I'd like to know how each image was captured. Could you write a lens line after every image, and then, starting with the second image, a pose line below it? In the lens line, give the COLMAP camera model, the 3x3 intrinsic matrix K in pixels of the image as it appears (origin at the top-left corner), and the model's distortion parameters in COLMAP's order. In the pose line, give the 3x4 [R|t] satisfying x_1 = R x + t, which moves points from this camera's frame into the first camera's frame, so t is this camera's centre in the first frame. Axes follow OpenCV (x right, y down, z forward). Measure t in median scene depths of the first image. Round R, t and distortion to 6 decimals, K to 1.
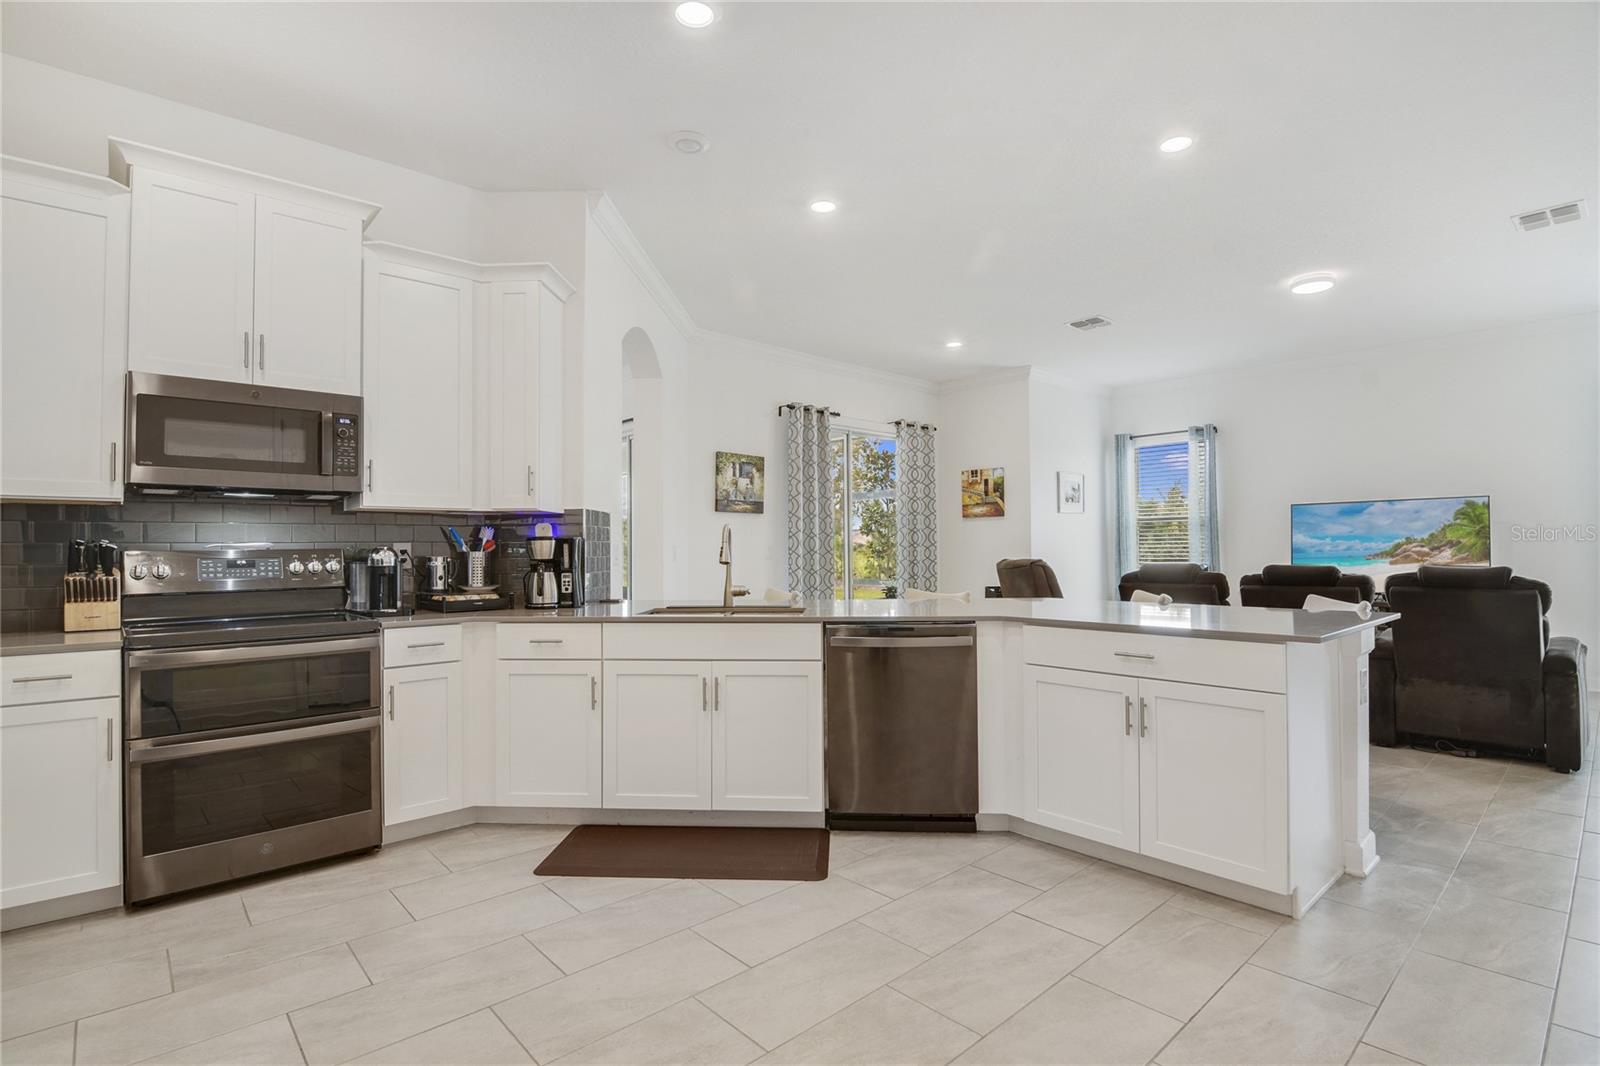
lens RADIAL K [[769.1, 0, 802.0], [0, 769.1, 547.2], [0, 0, 1]] dist [-0.000507, 0.000068]
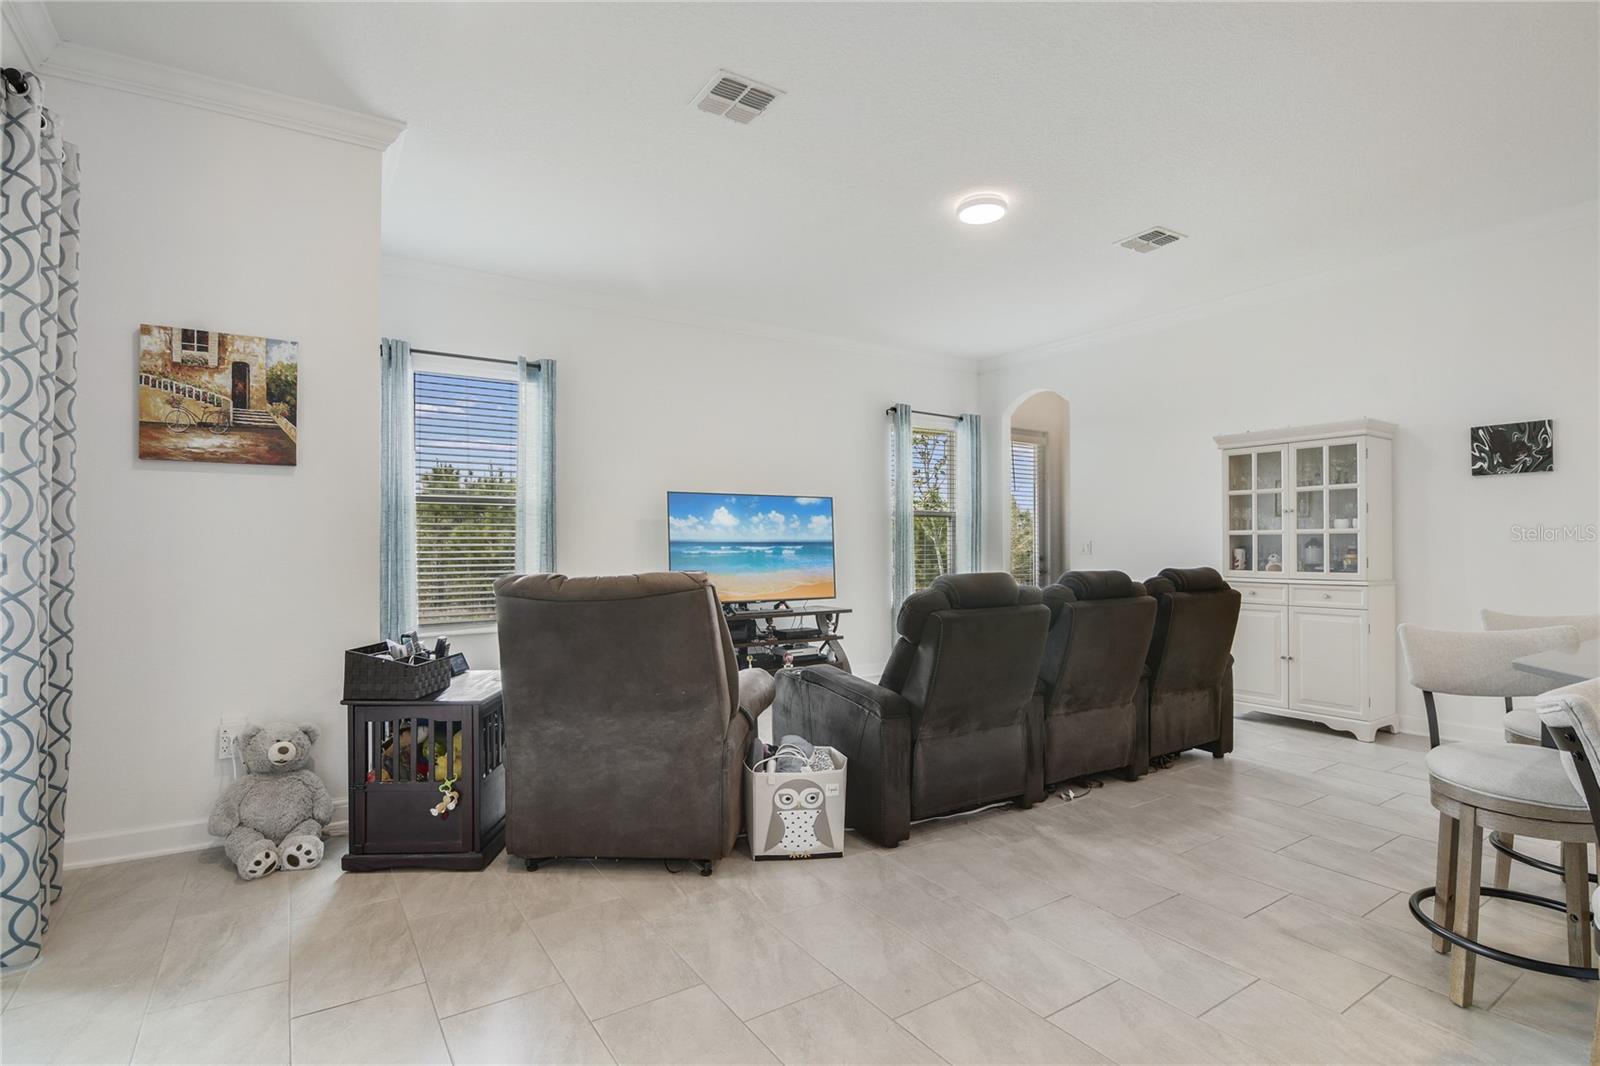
lens RADIAL K [[783.5, 0, 802.2], [0, 783.5, 540.2], [0, 0, 1]] dist [-0.009931, -0.000656]
pose [[0.149073, 0.009116, 0.988784, -0.095049], [0.005057, 0.999937, -0.009981, 0.003566], [-0.988813, 0.006488, 0.149017, 0.669103]]
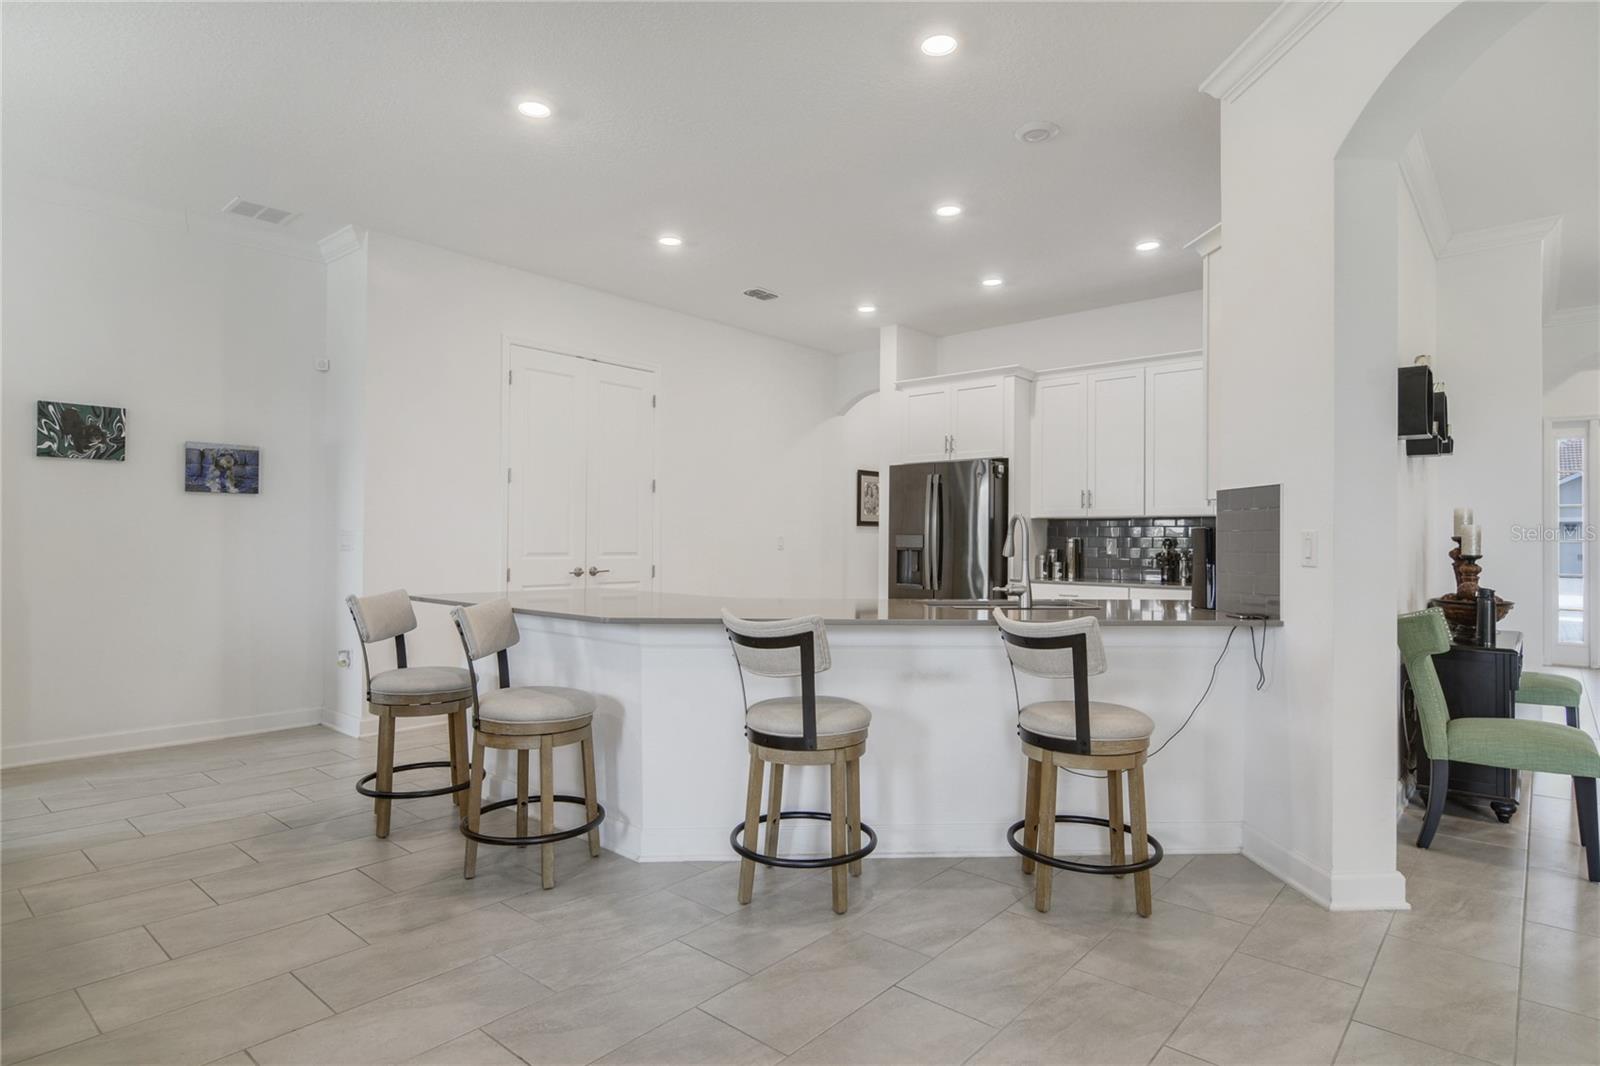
lens RADIAL K [[867.1, 0, 800.0], [0, 867.1, 533.0], [0, 0, 1]] dist [-0.001067, -0.000350]
pose [[-0.993059, -0.001523, -0.117611, 0.116816], [-0.000772, 0.999979, -0.006428, 0.005266], [0.117618, -0.006292, -0.993039, 0.866350]]
